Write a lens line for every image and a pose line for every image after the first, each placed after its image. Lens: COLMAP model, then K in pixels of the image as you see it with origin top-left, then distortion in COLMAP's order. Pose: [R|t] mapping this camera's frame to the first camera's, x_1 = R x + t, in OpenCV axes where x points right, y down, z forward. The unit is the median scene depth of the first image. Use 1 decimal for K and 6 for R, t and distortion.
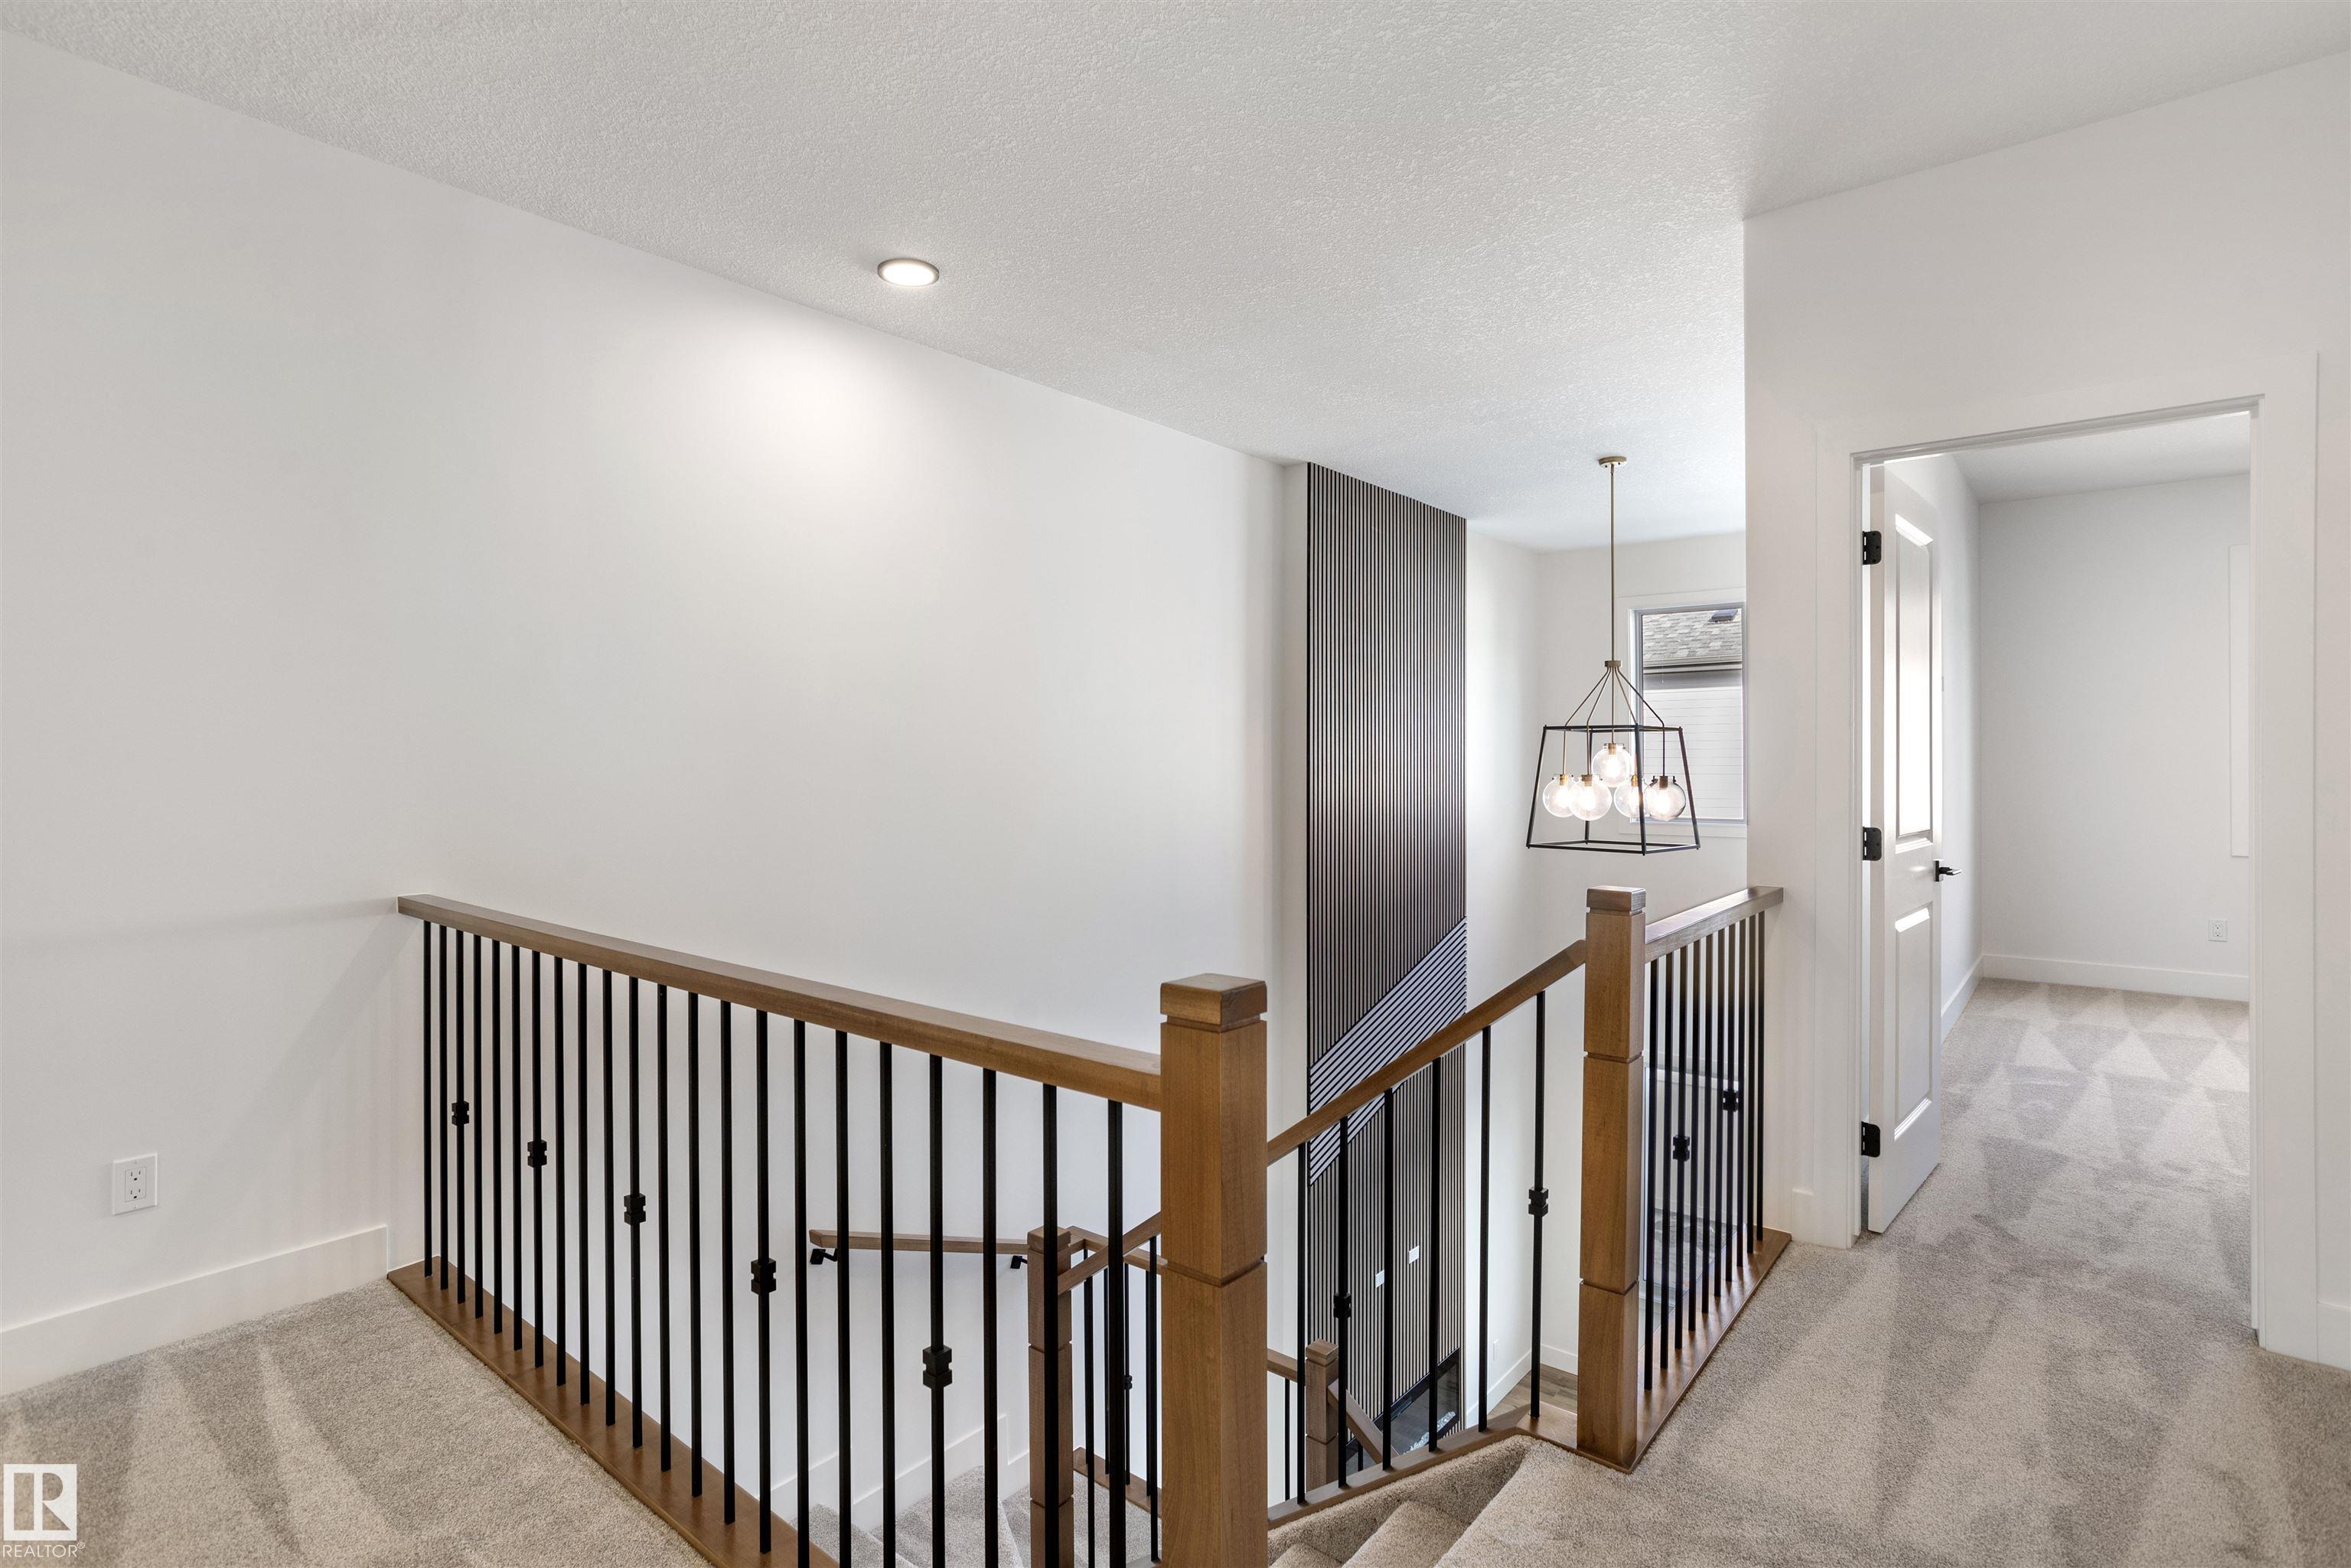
lens RADIAL K [[1134.7, 0, 1167.8], [0, 1134.7, 760.1], [0, 0, 1]] dist [-0.016496, -0.000043]
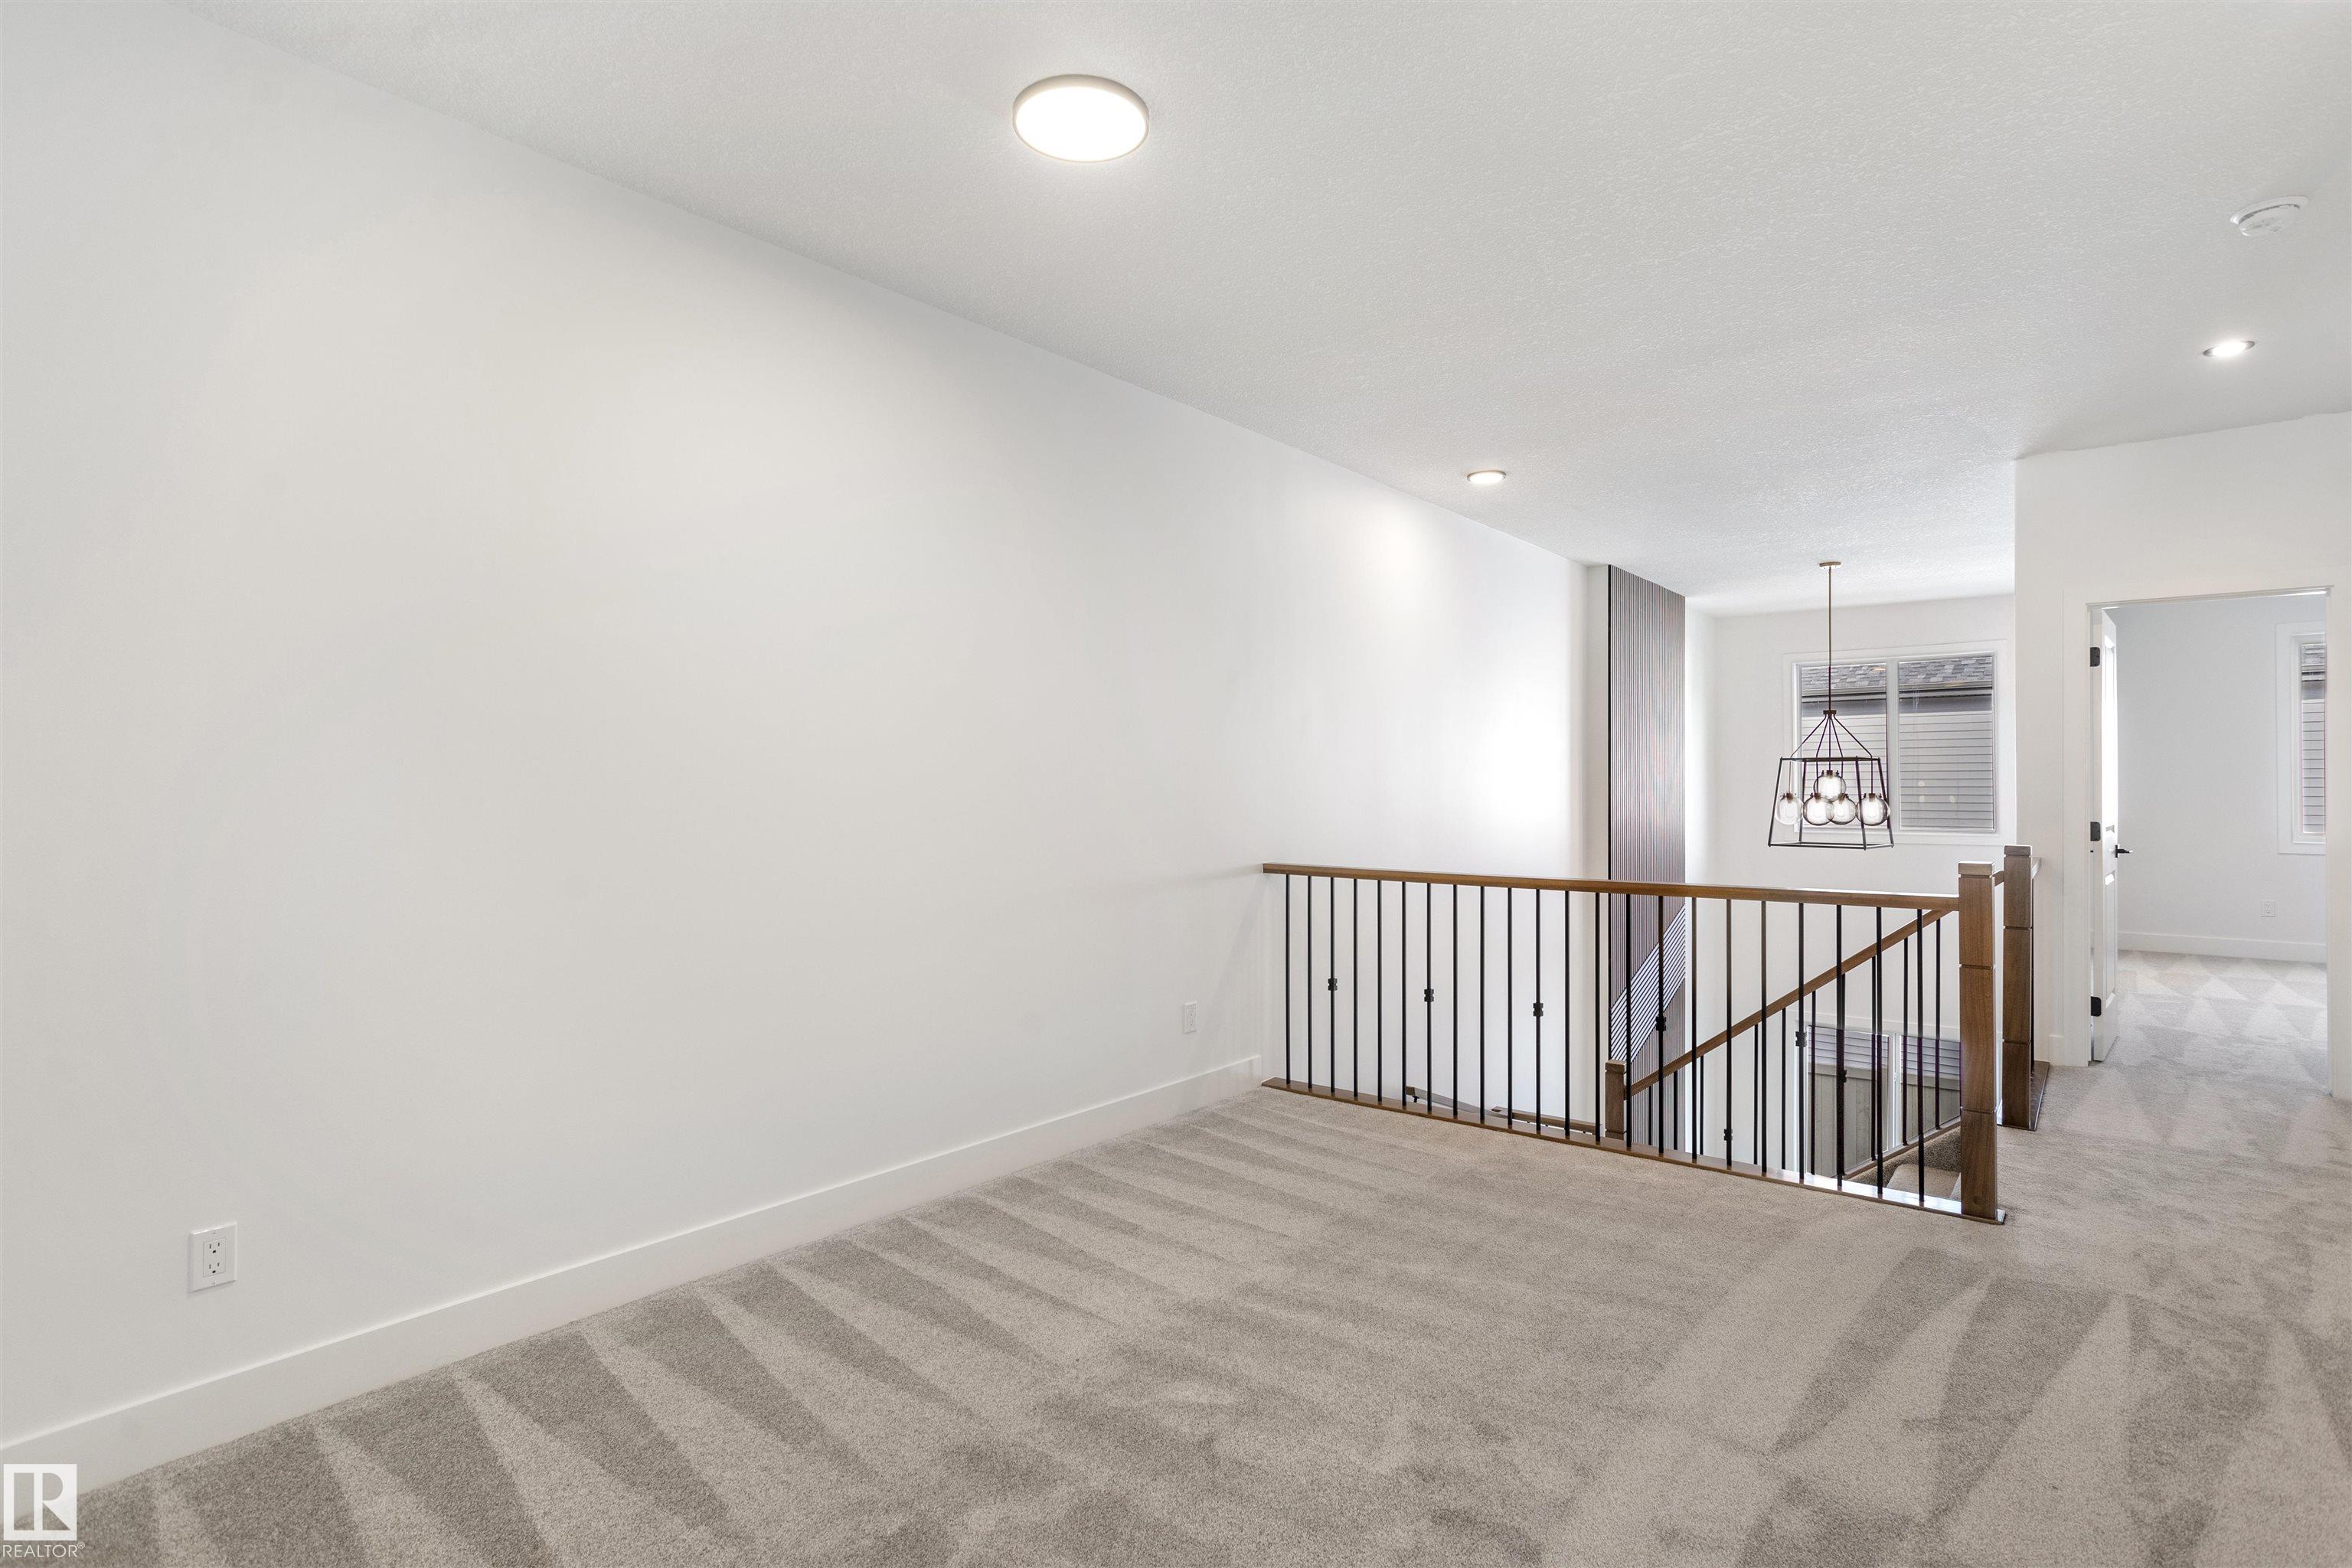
lens RADIAL K [[1173.9, 0, 1176.0], [0, 1173.9, 784.0], [0, 0, 1]] dist [0.000745, 0.000429]
pose [[0.999564, -0.001110, 0.029491, -0.708333], [0.001102, 0.999999, 0.000276, 0.000065], [-0.029491, -0.000244, 0.999565, -0.636576]]
